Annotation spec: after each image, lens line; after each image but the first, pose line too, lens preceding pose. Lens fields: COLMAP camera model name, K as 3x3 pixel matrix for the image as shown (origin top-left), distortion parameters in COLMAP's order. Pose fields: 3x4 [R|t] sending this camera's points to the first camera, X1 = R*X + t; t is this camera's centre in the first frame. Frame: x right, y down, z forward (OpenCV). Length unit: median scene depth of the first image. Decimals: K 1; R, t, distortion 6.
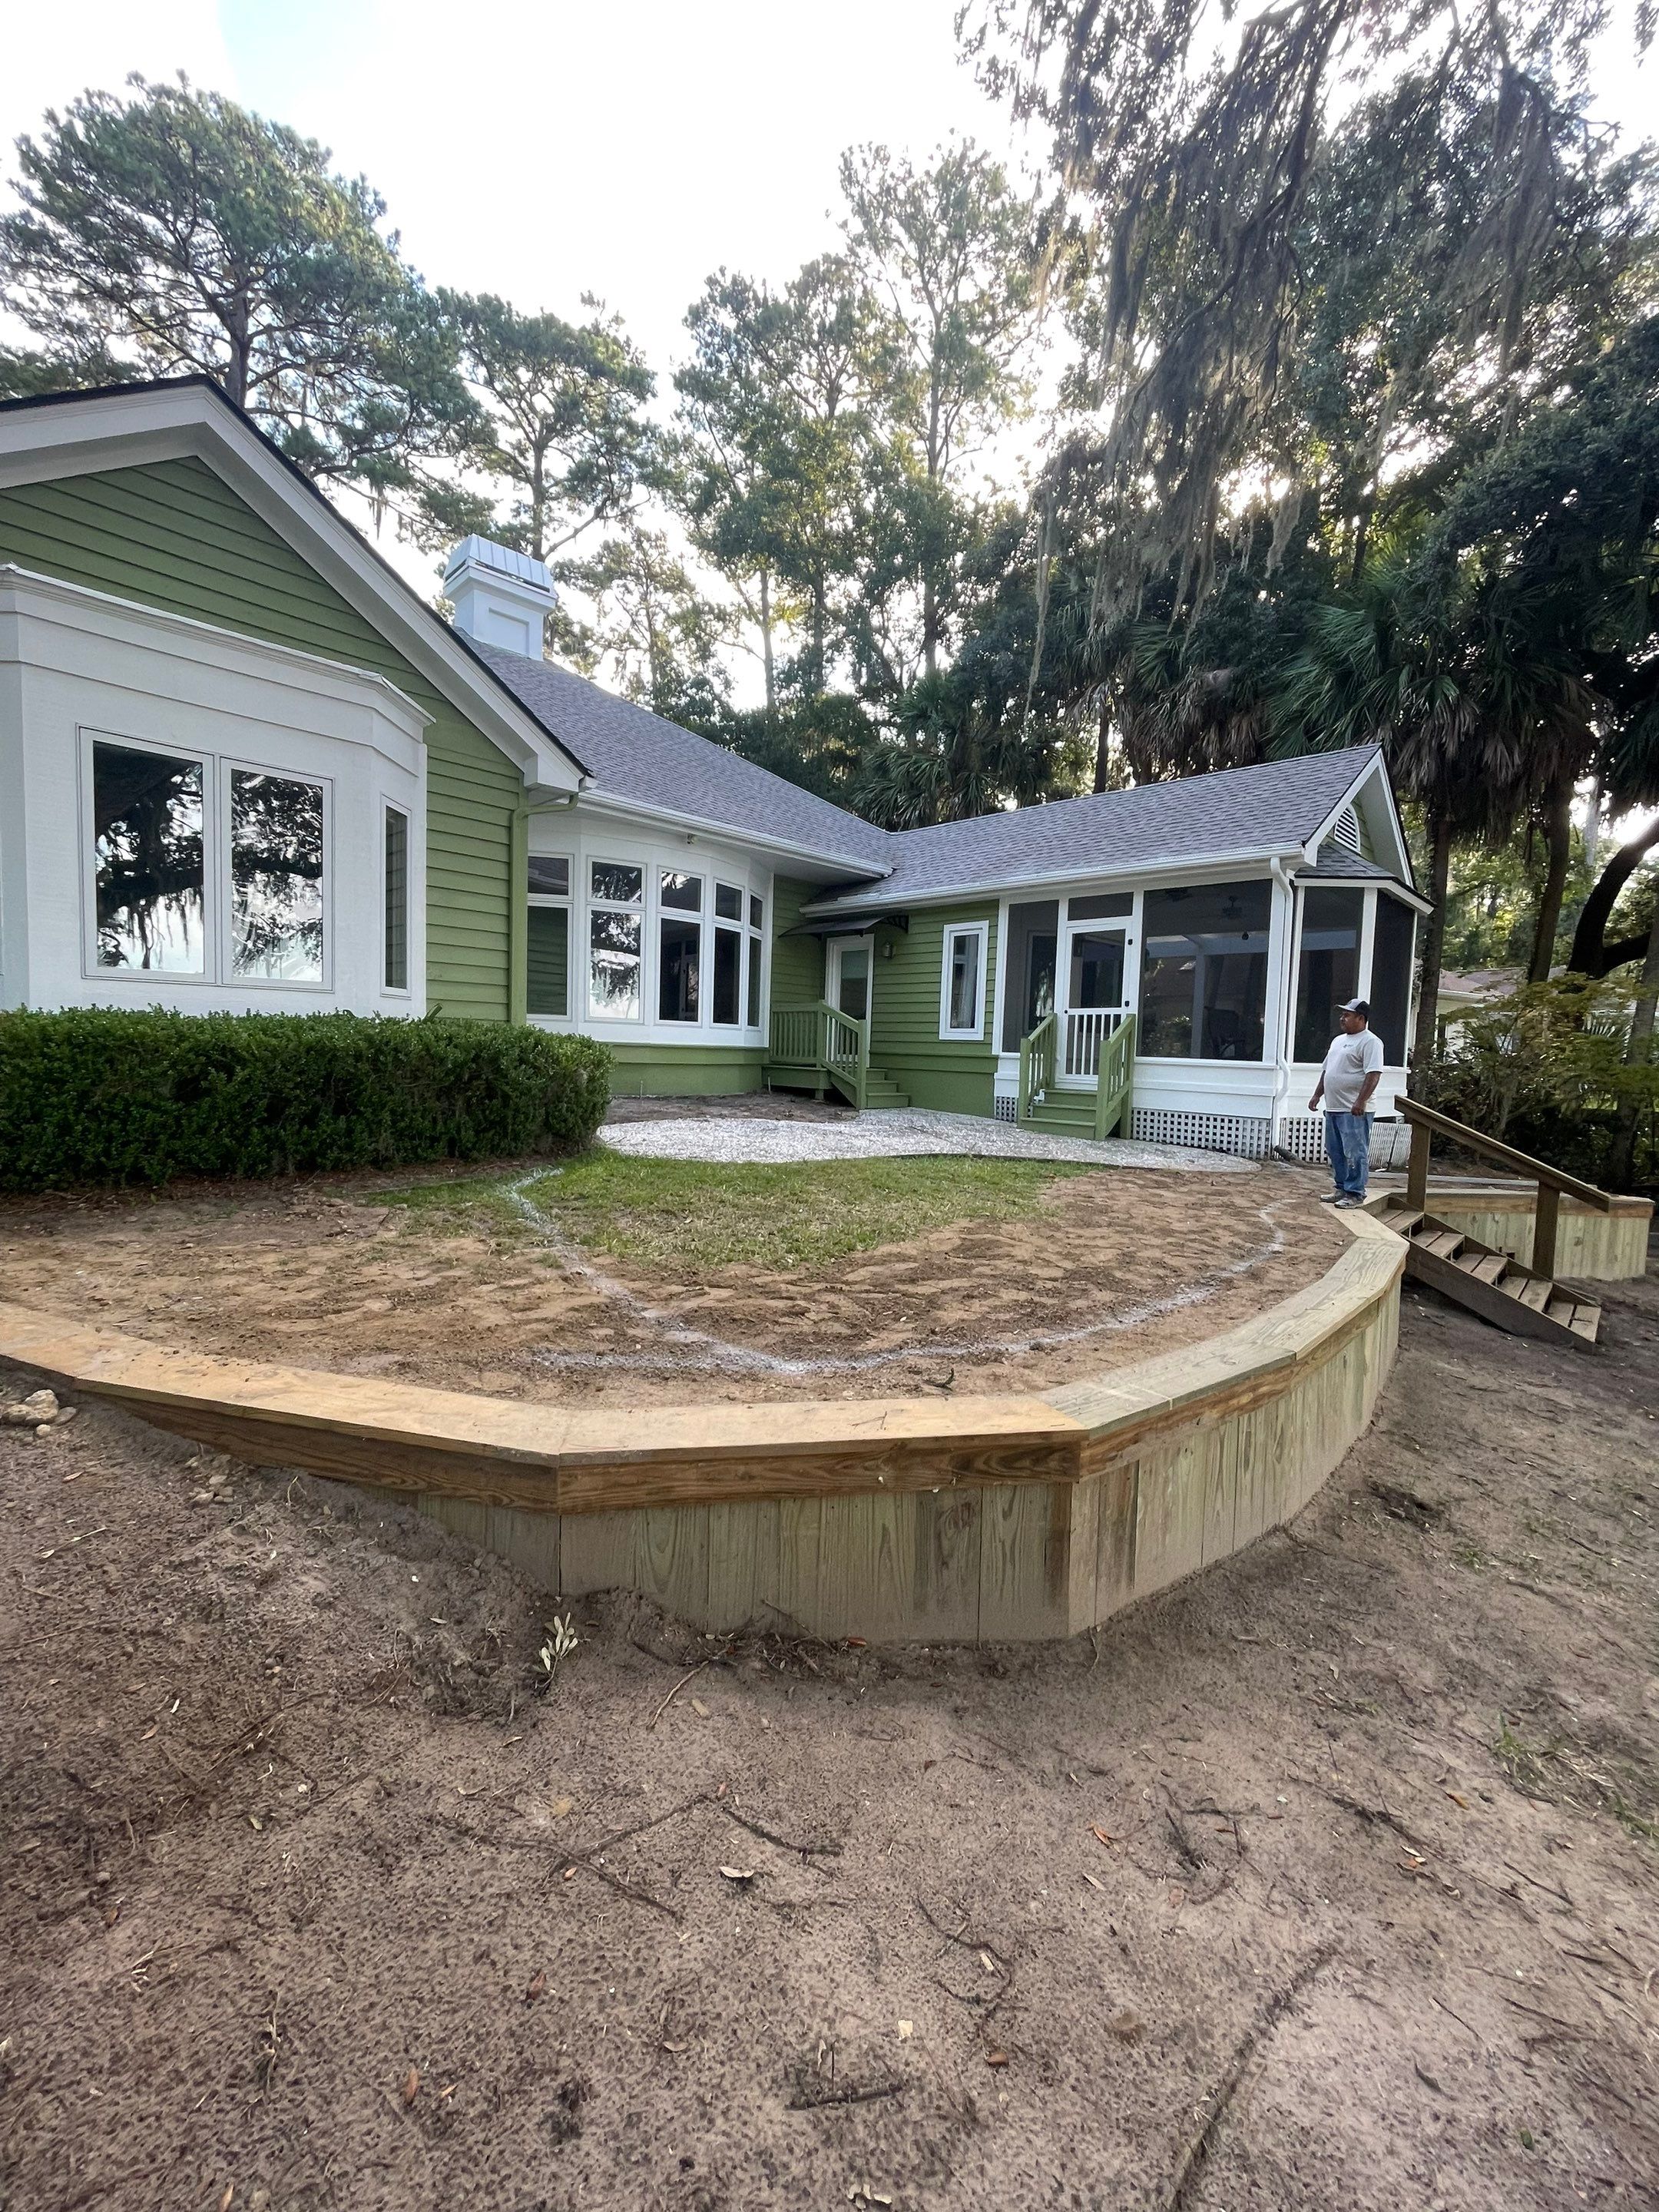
lens RADIAL K [[897.3, 0, 823.2], [0, 897.3, 1102.9], [0, 0, 1]] dist [-0.000274, 0.000758]
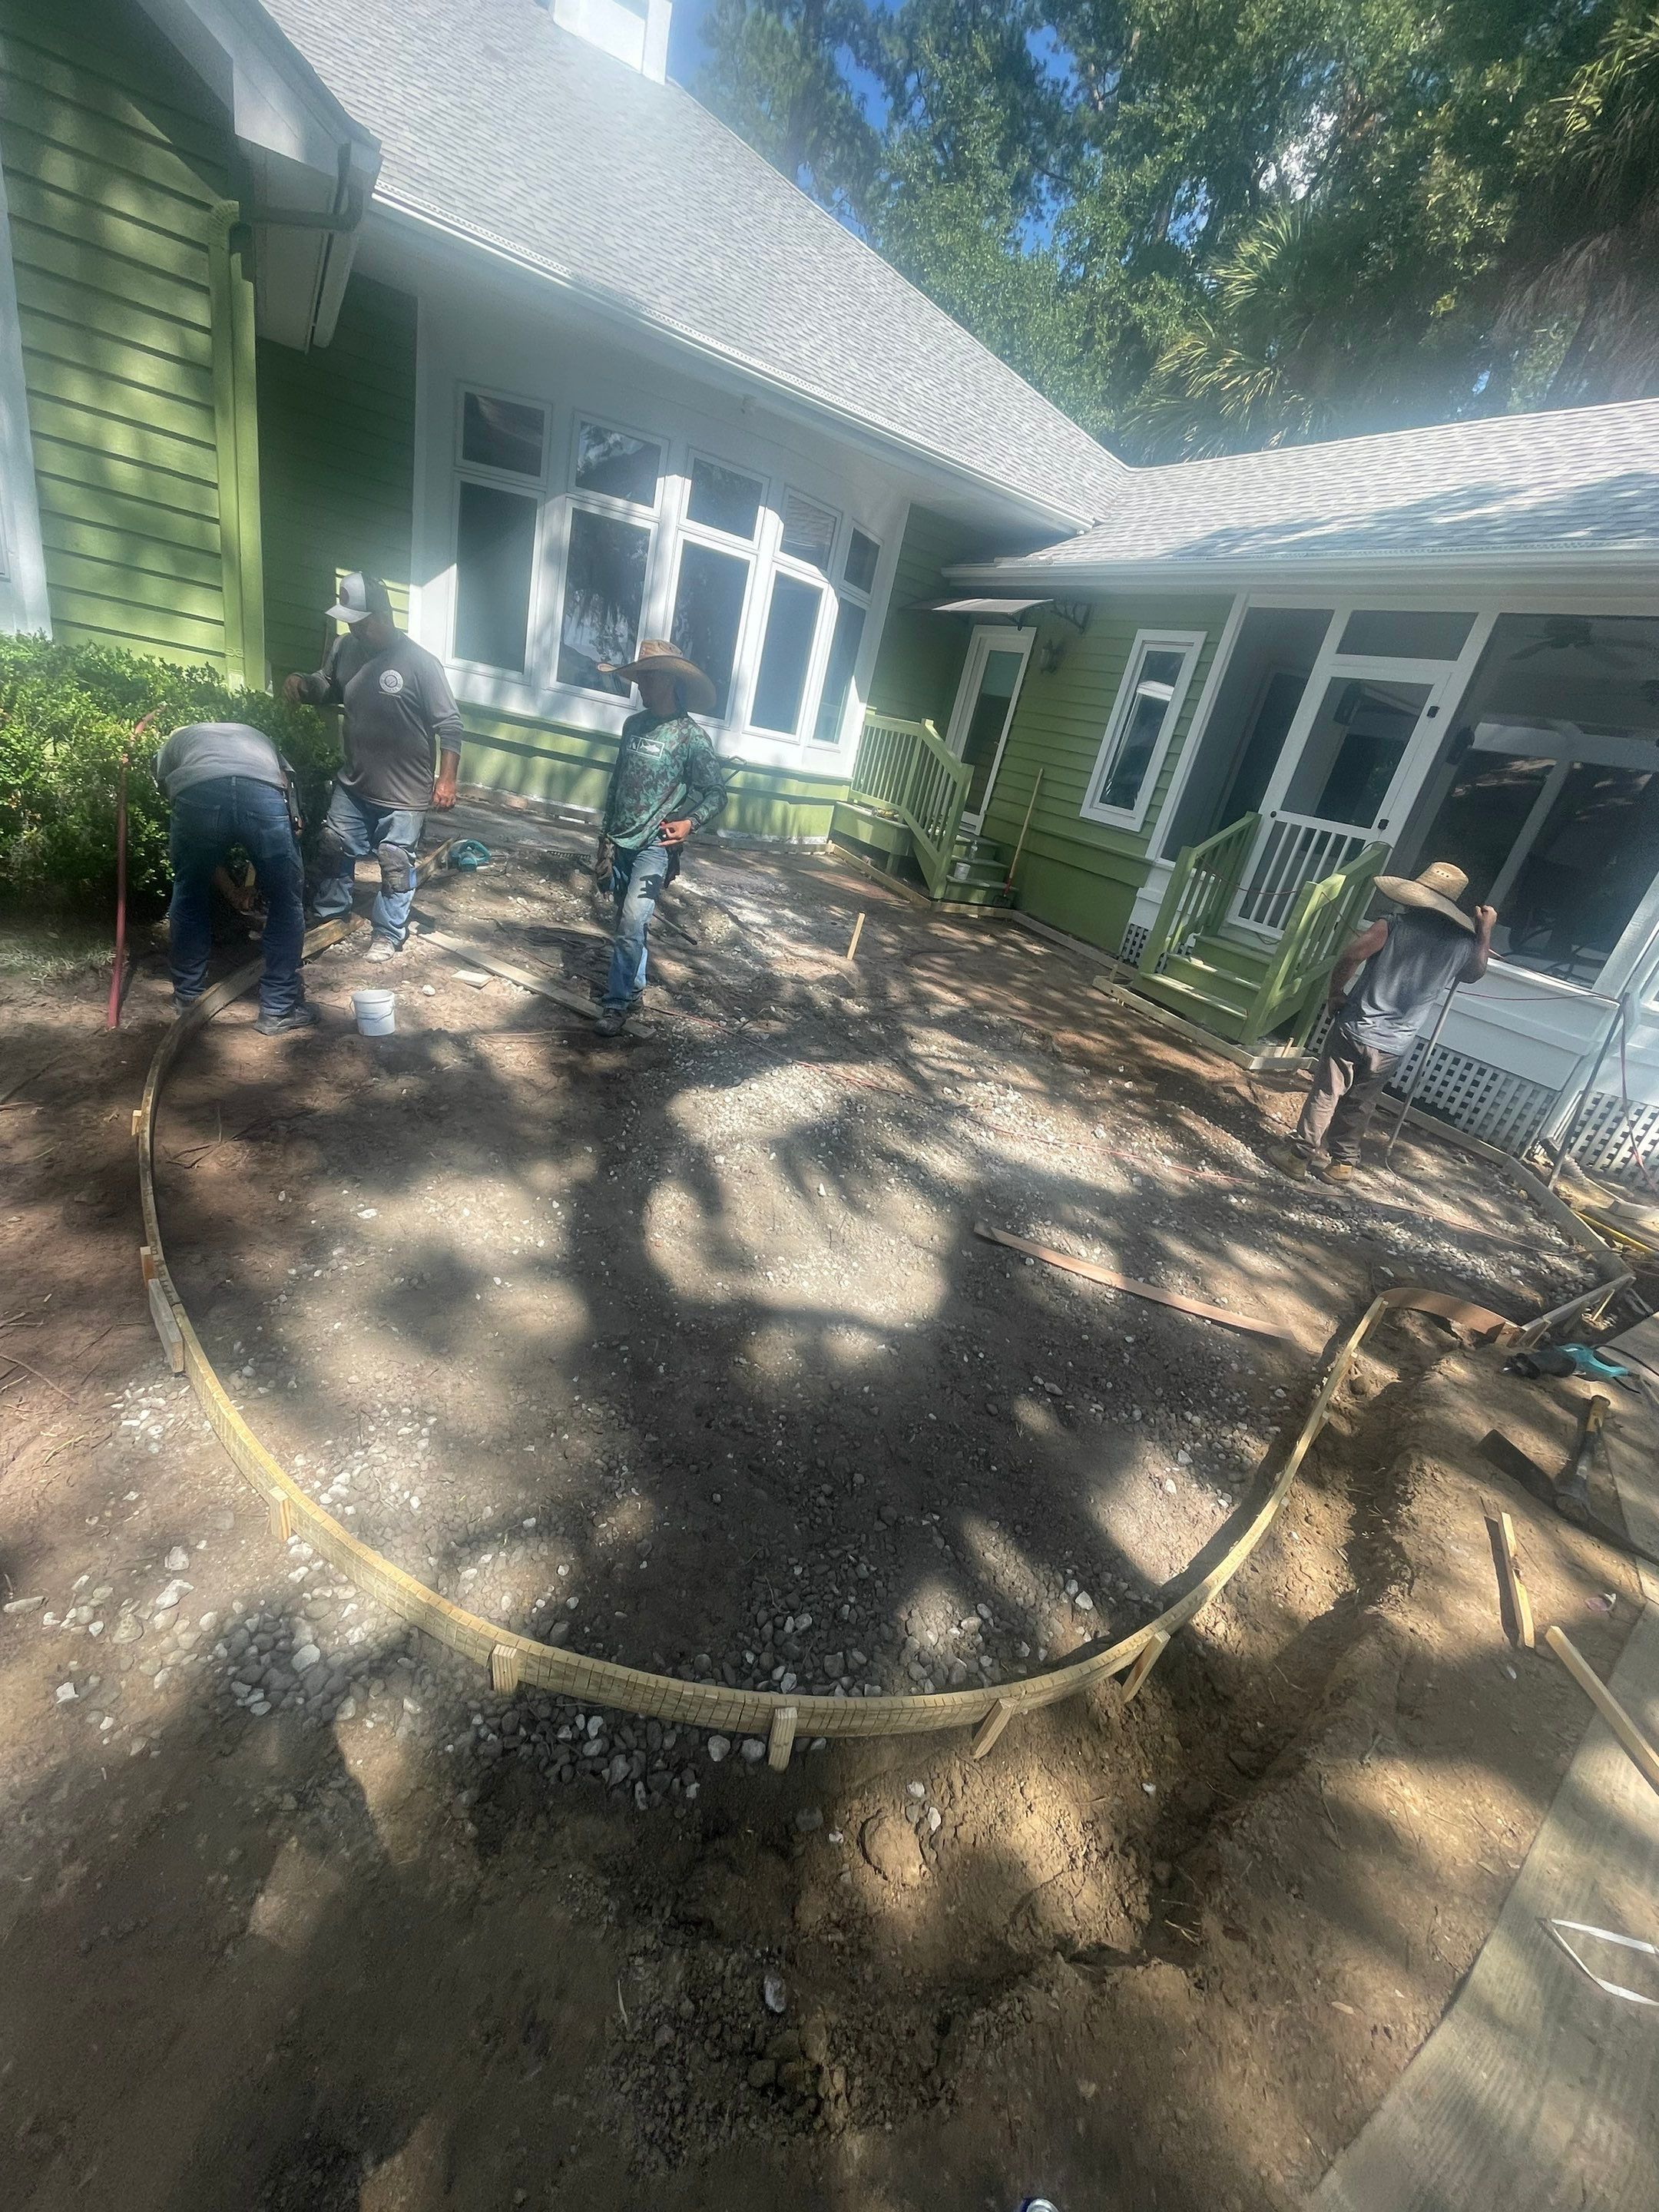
lens RADIAL K [[897.3, 0, 823.4], [0, 897.3, 1103.7], [0, 0, 1]] dist [-0.000274, 0.000758]
pose [[0.946860, 0.265585, -0.181442, 0.132070], [-0.198578, 0.926443, 0.319796, -0.050285], [0.253029, -0.266772, 0.929951, 0.283841]]
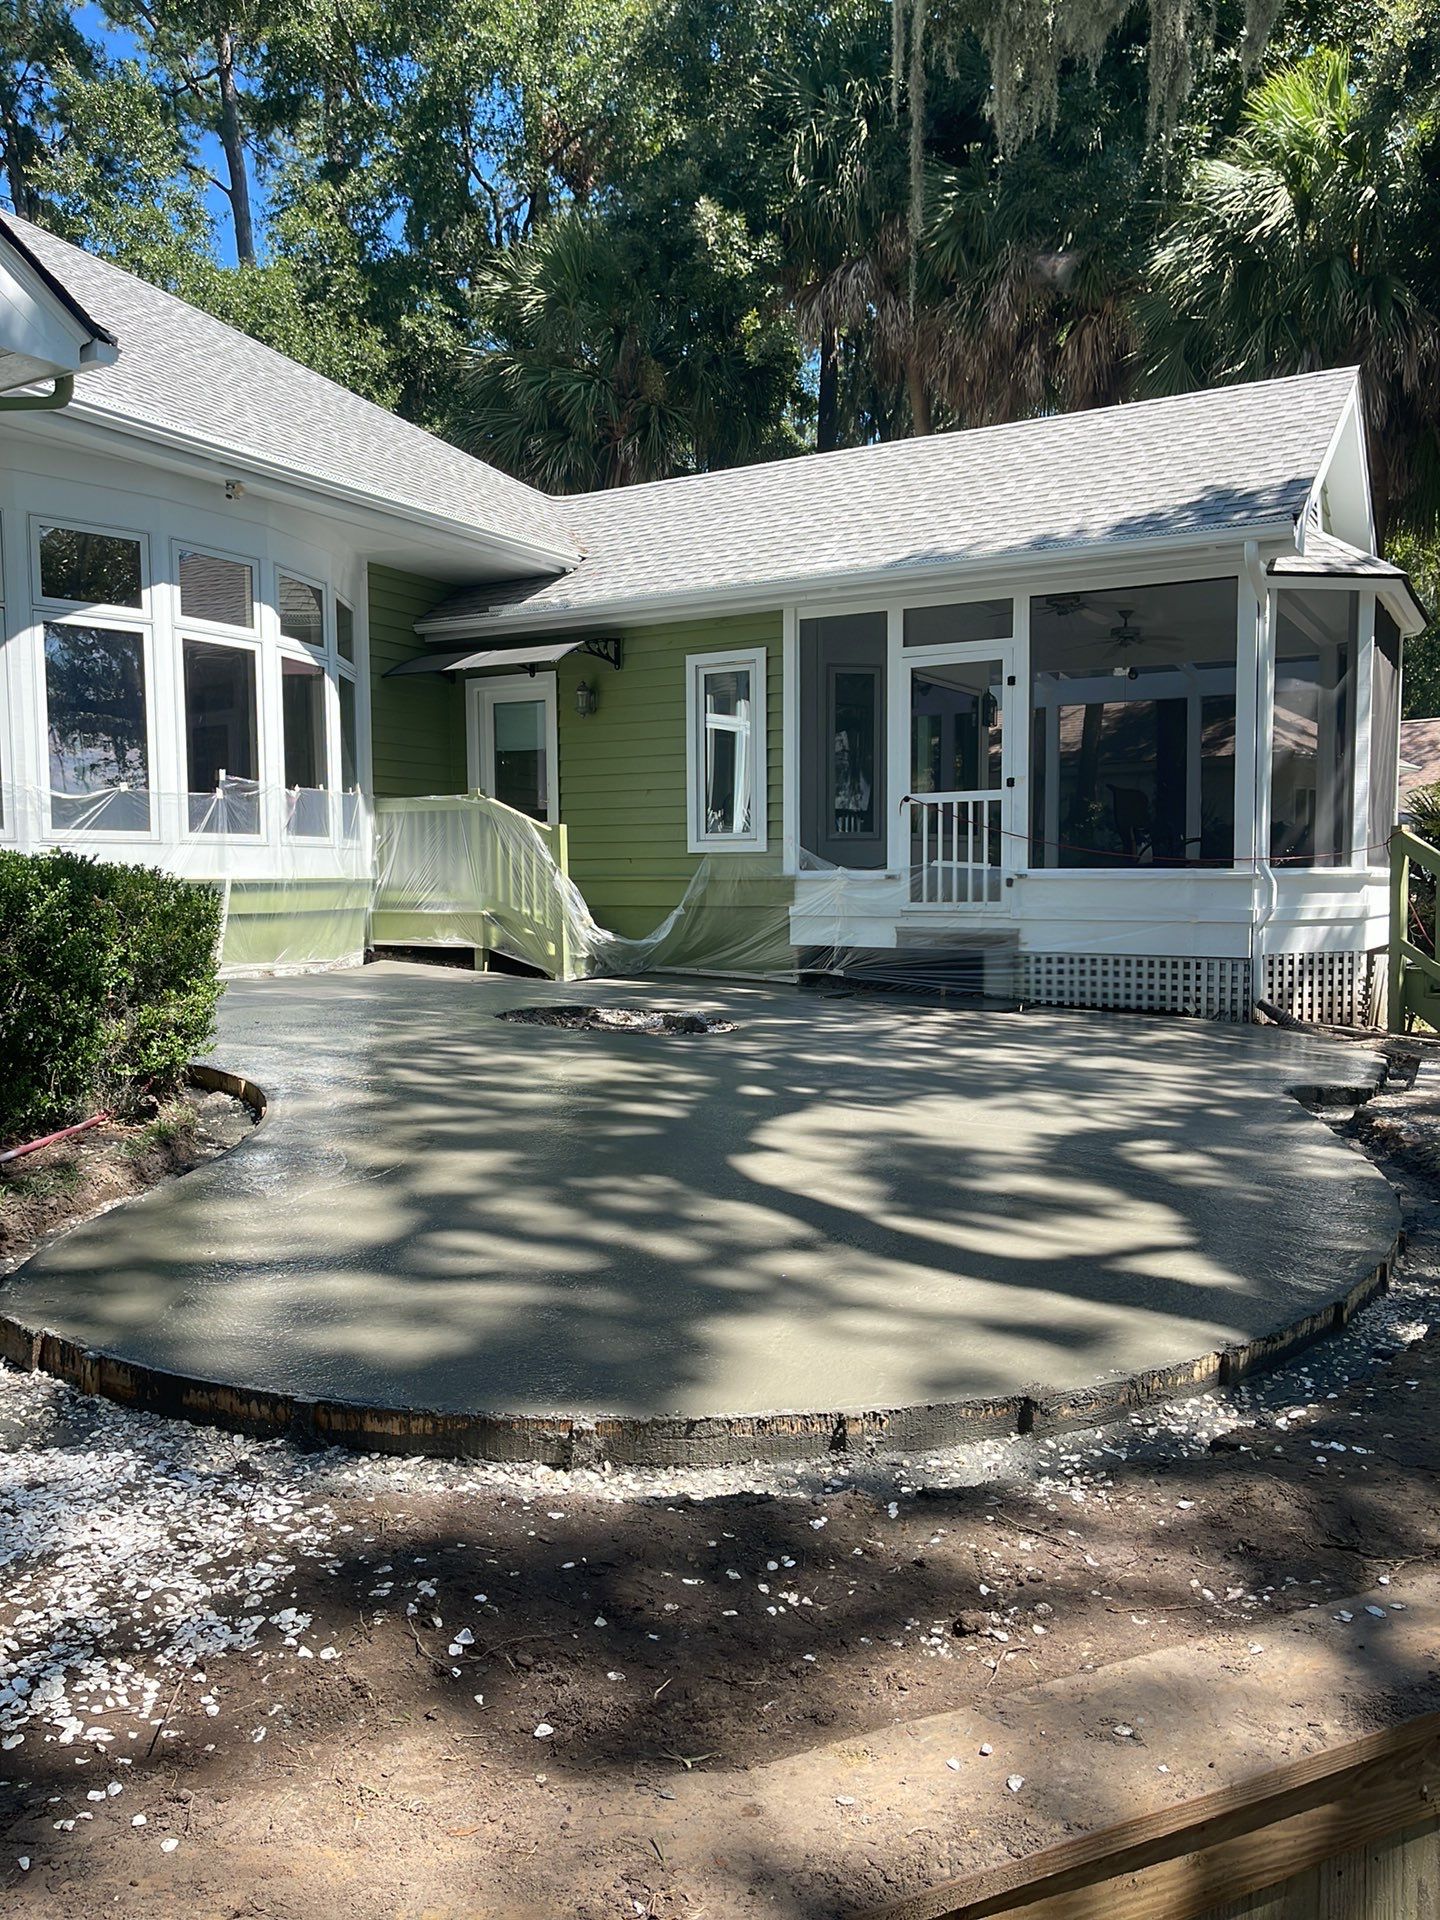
lens RADIAL K [[1482.1, 0, 730.8], [0, 1482.1, 972.9], [0, 0, 1]] dist [0.037609, -0.001855]
pose [[0.963837, -0.055821, 0.260581, -0.101511], [0.054003, 0.998441, 0.014136, -0.005204], [-0.260964, 0.000447, 0.965348, 0.065388]]
